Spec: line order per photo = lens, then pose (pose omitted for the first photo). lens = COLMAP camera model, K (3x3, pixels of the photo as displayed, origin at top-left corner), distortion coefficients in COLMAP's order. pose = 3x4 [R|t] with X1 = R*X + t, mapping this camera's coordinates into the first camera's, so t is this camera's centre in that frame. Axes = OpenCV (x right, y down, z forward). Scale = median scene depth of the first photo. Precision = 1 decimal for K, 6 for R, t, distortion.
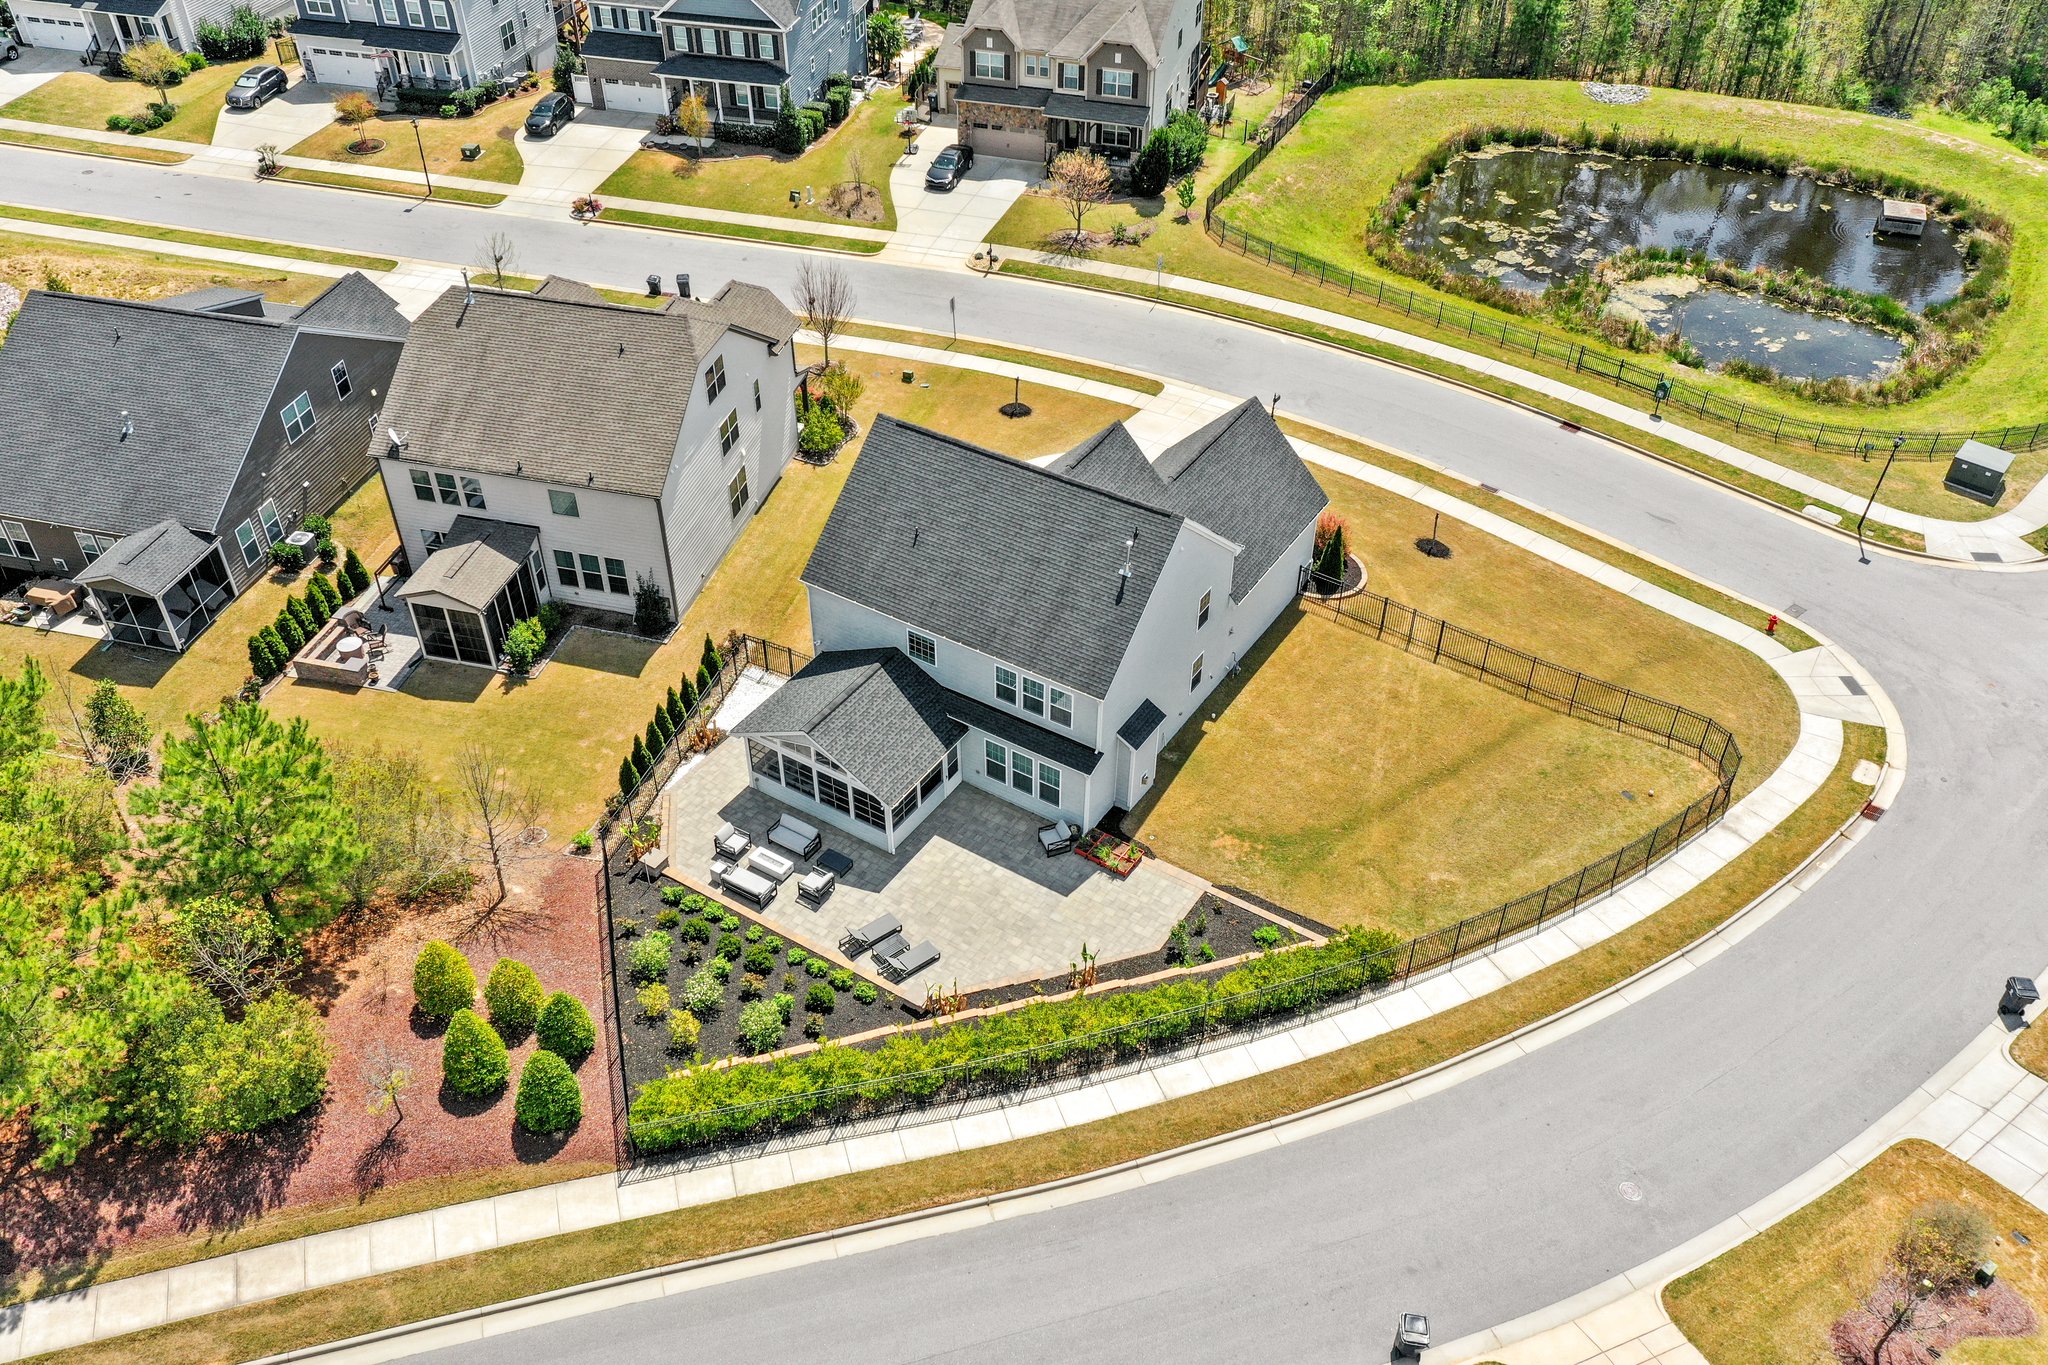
lens RADIAL K [[1644.7, 0, 1019.6], [0, 1644.7, 675.7], [0, 0, 1]] dist [0.011246, 0.000293]
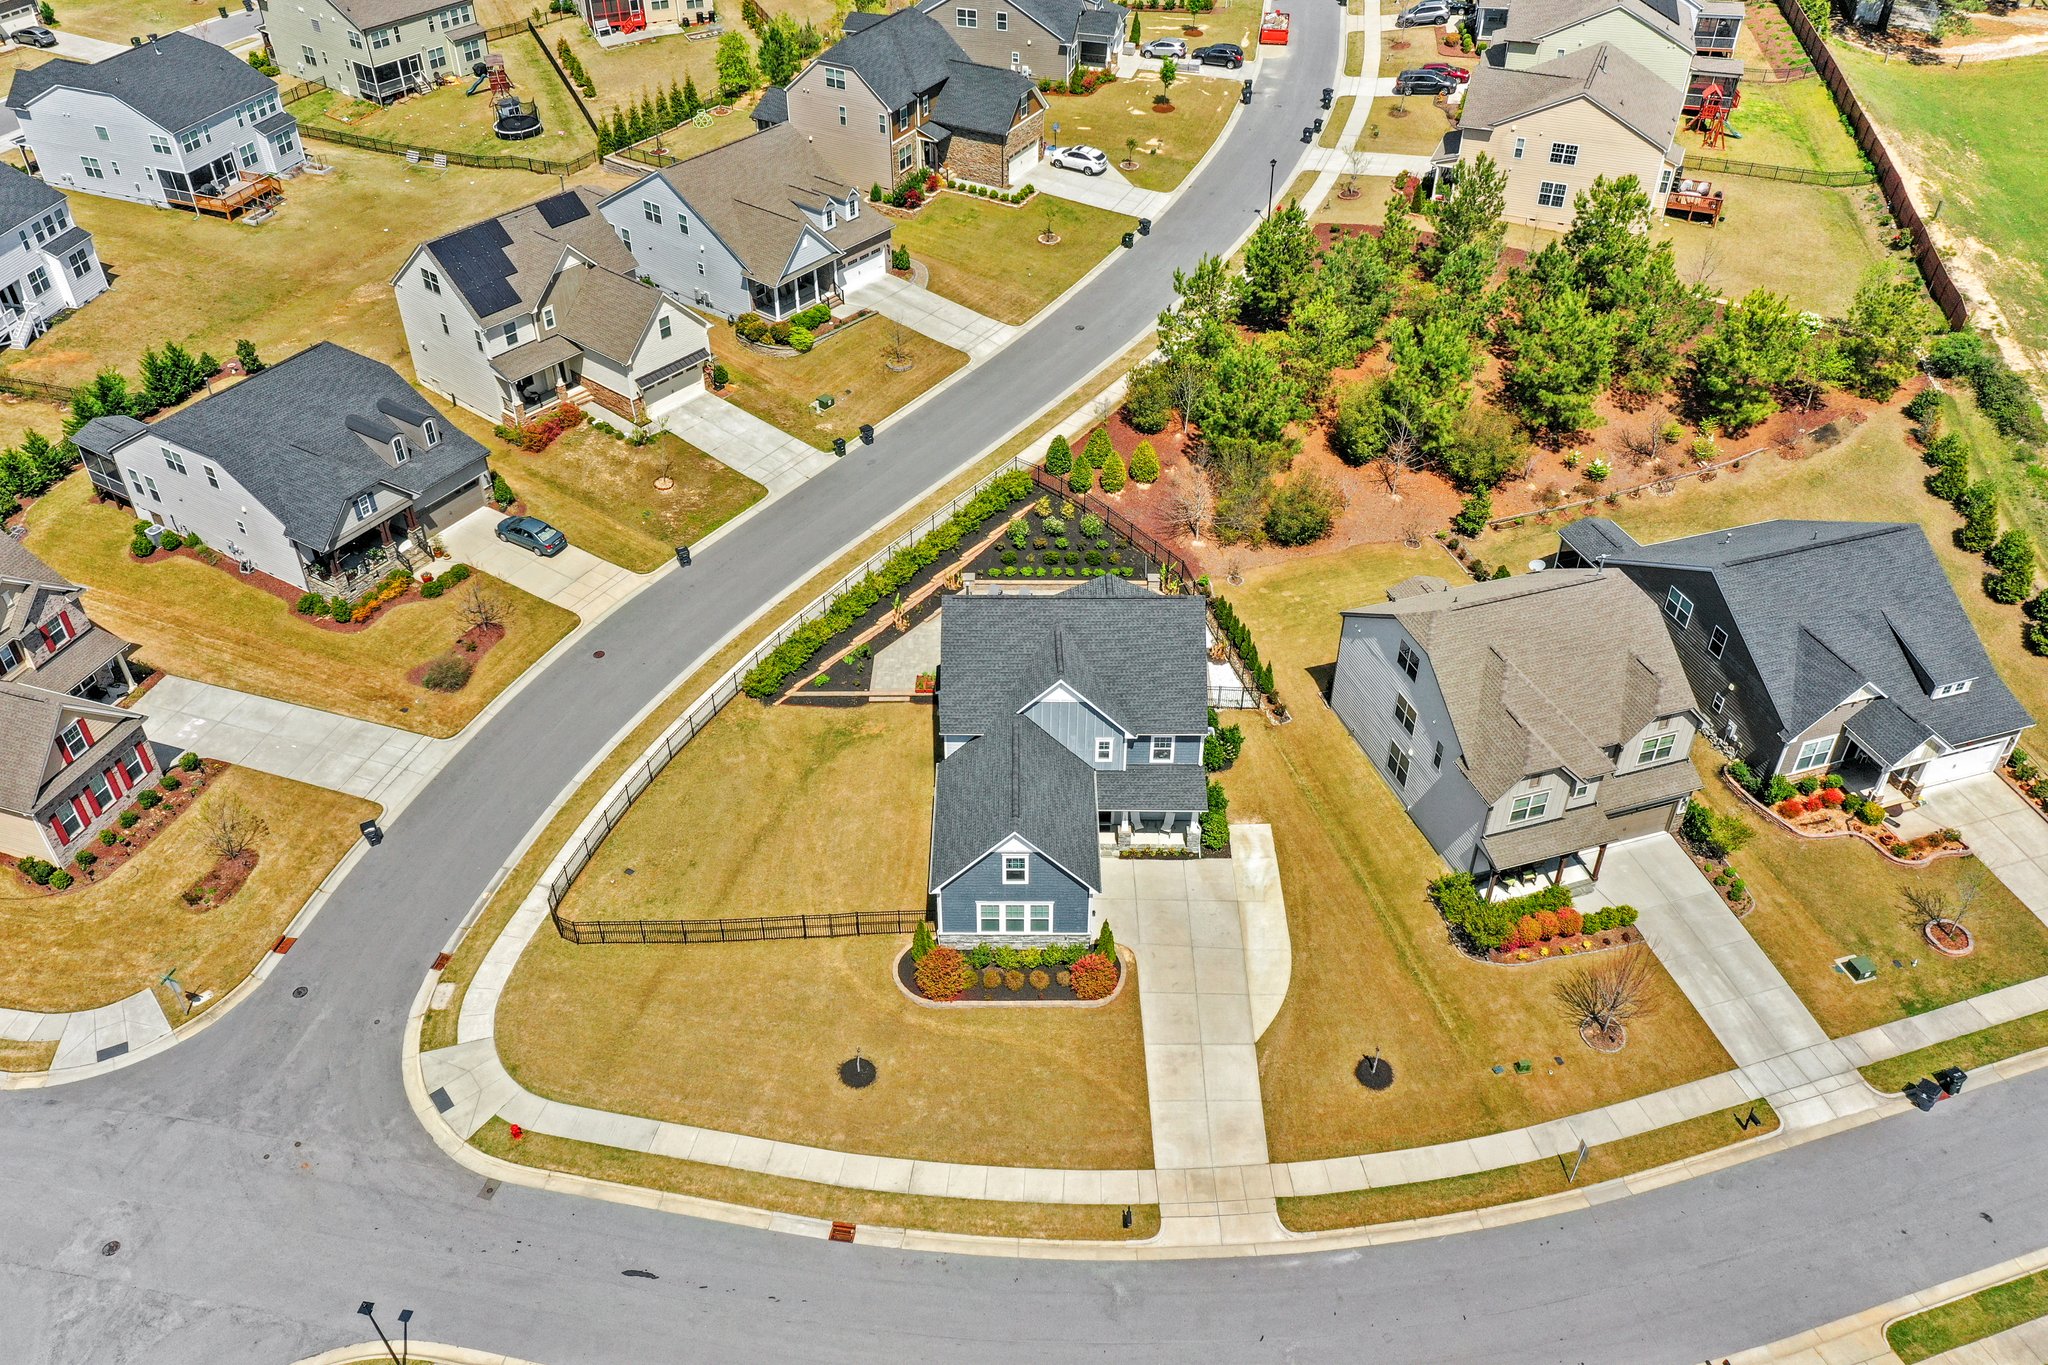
lens RADIAL K [[1627.1, 0, 1024.0], [0, 1627.1, 682.5], [0, 0, 1]] dist [0.016165, 0.008762]
pose [[-0.846599, 0.328087, -0.419082, 0.635080], [-0.340237, 0.271890, 0.900175, -1.325866], [0.409280, 0.904674, -0.118554, 1.217016]]
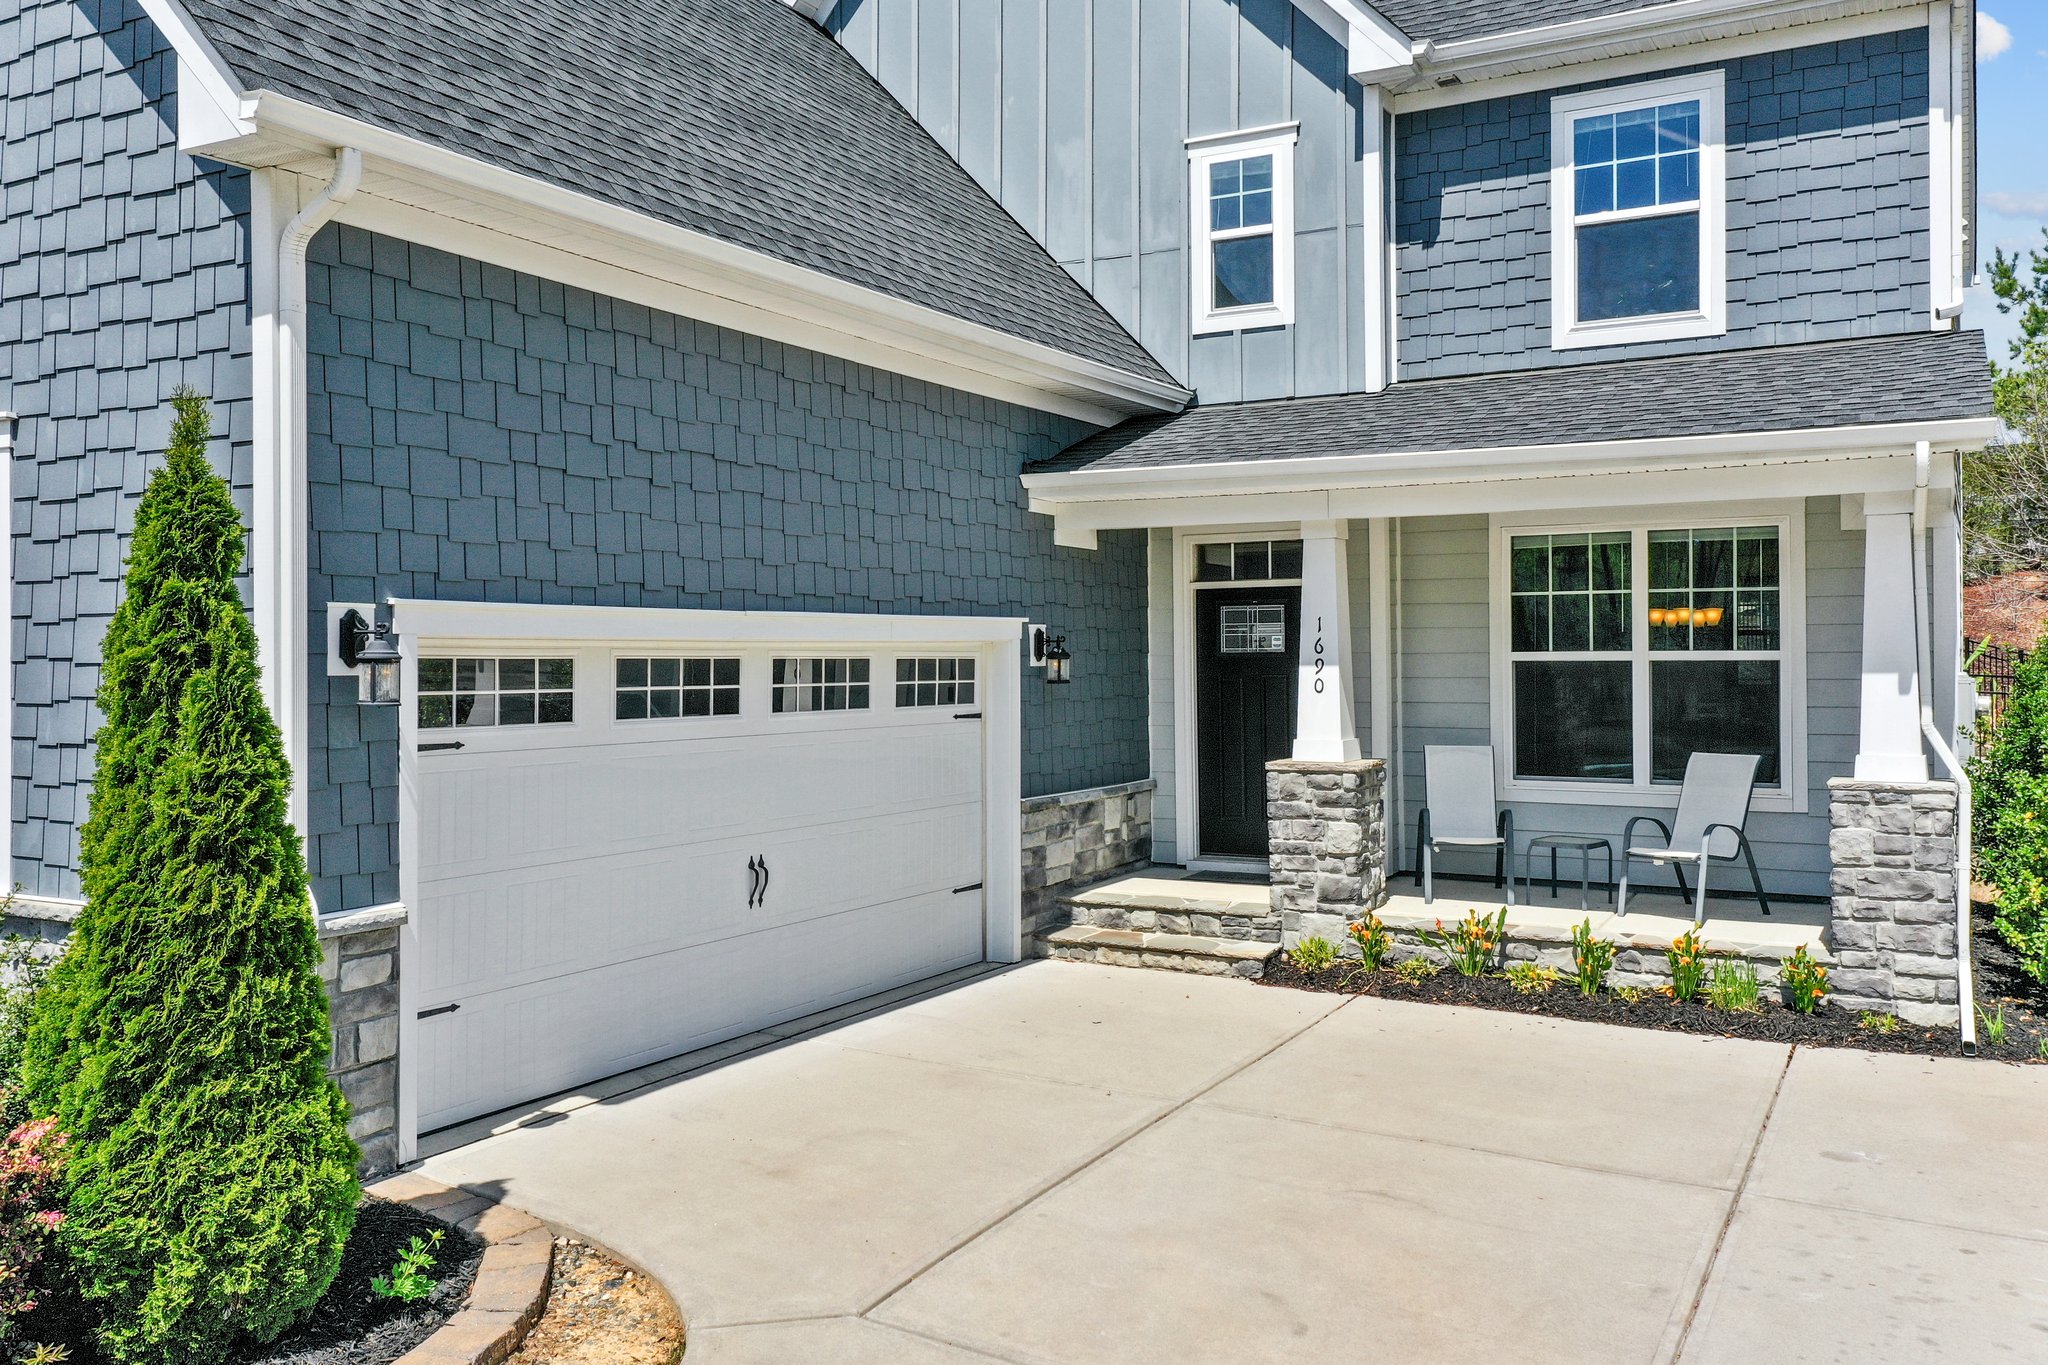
lens RADIAL K [[1644.7, 0, 1019.6], [0, 1644.7, 675.7], [0, 0, 1]] dist [0.011246, 0.000293]
pose [[-0.998760, 0.001030, -0.049772, 0.070379], [-0.031115, 0.767524, 0.640265, -0.209065], [0.038861, 0.641019, -0.766540, 1.339954]]
